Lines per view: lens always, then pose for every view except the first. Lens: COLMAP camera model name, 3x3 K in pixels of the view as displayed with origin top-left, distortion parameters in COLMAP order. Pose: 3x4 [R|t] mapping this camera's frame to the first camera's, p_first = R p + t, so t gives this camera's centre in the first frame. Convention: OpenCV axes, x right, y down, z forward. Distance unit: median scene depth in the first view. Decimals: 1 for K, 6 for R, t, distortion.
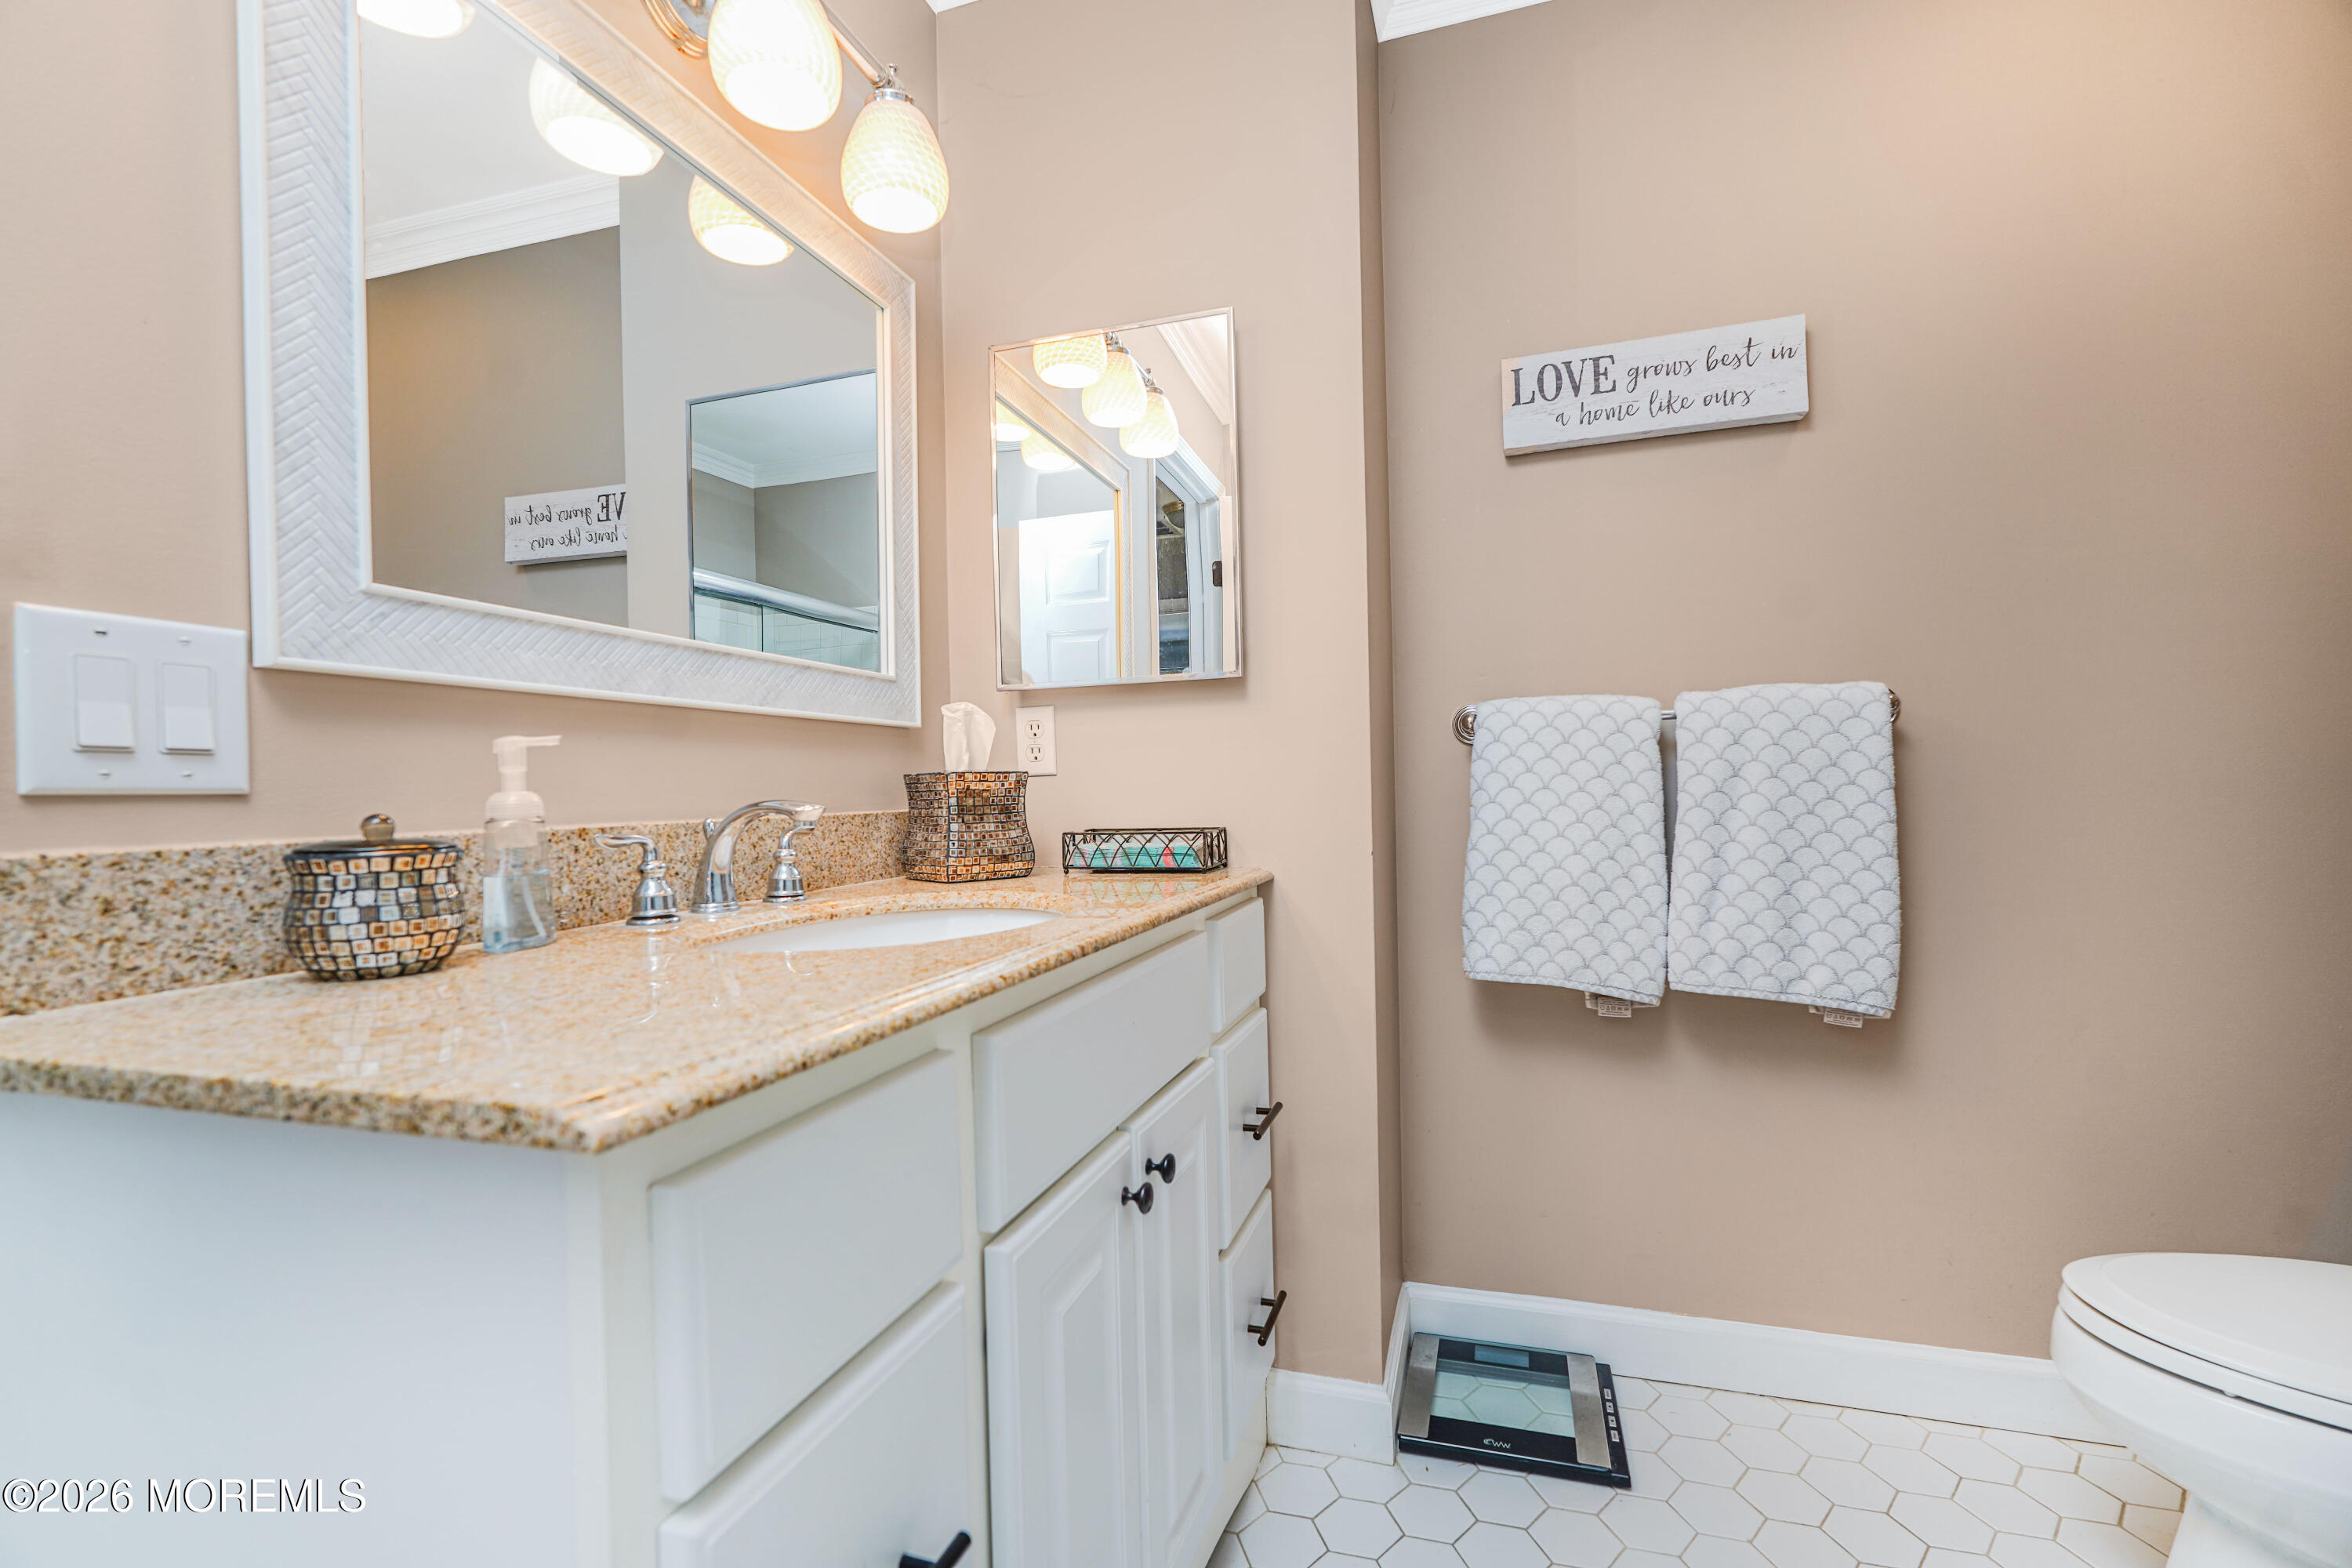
lens RADIAL K [[1042.7, 0, 1174.9], [0, 1042.7, 791.6], [0, 0, 1]] dist [-0.006310, 0.003509]
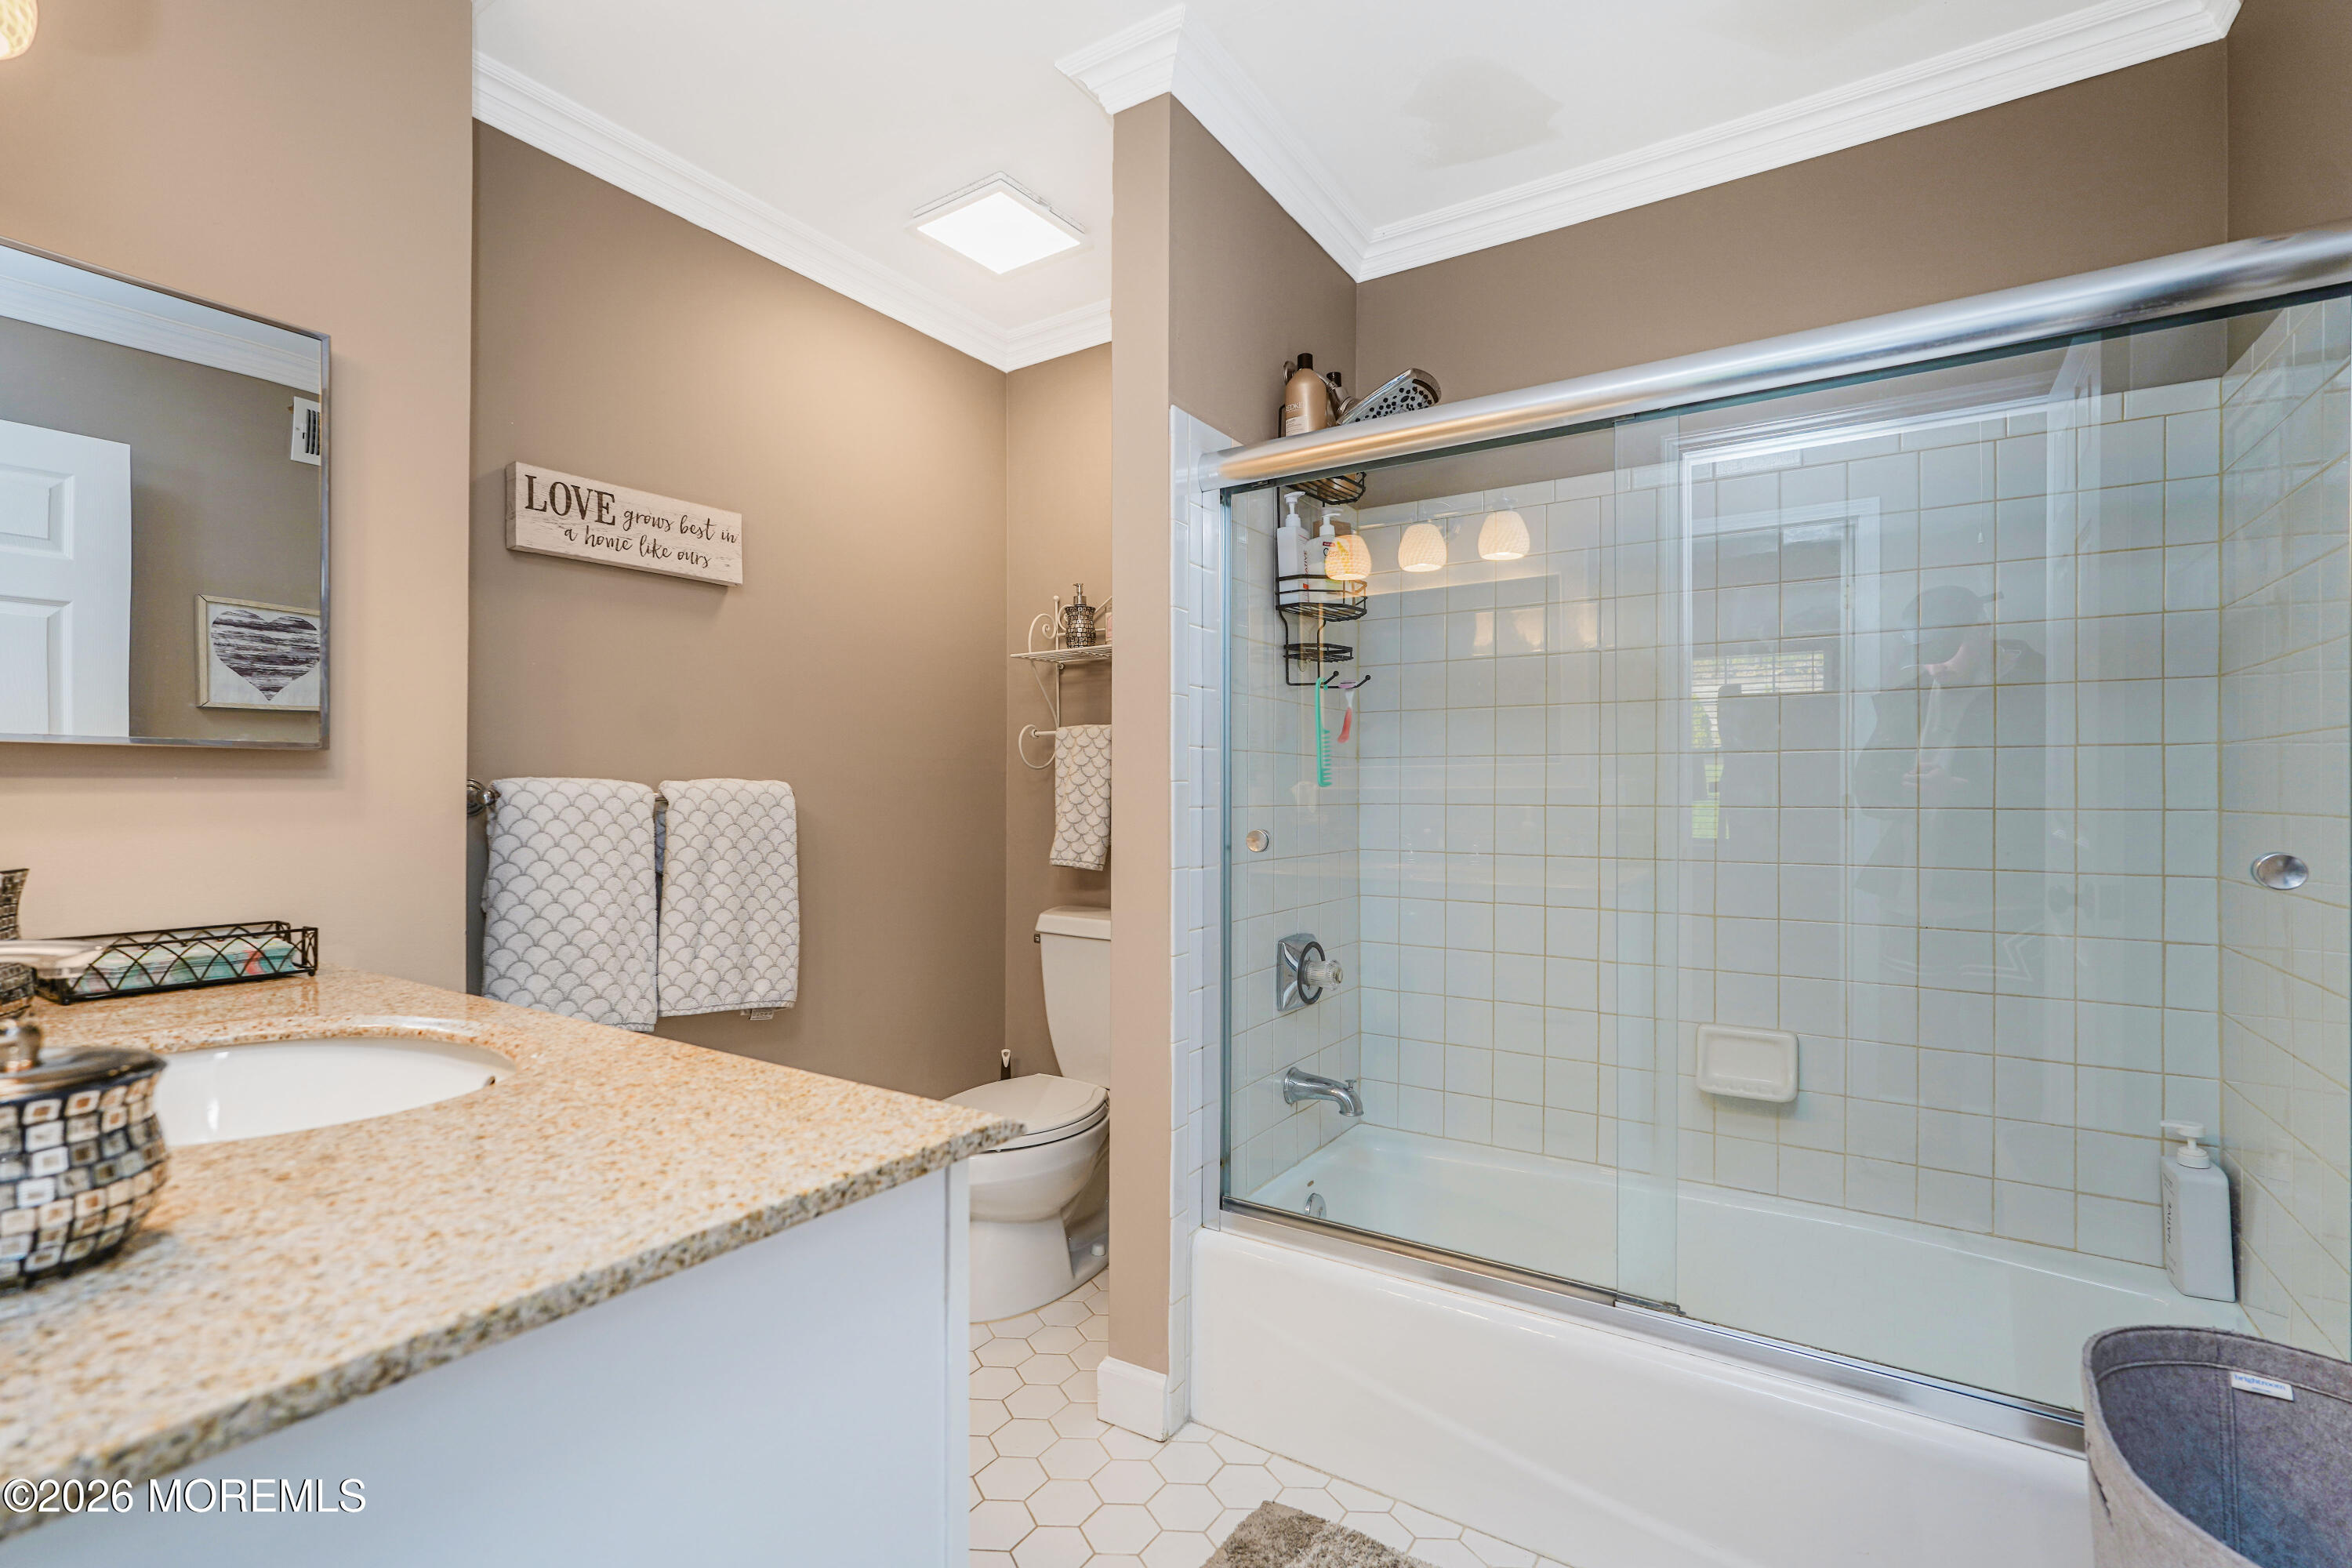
lens RADIAL K [[1042.7, 0, 1164.0], [0, 1042.7, 792.0], [0, 0, 1]] dist [-0.006310, 0.003509]
pose [[0.287441, 0.024274, 0.957491, -0.559706], [-0.003688, 0.999699, -0.024237, -0.053844], [-0.957791, 0.003435, 0.287445, 0.053827]]
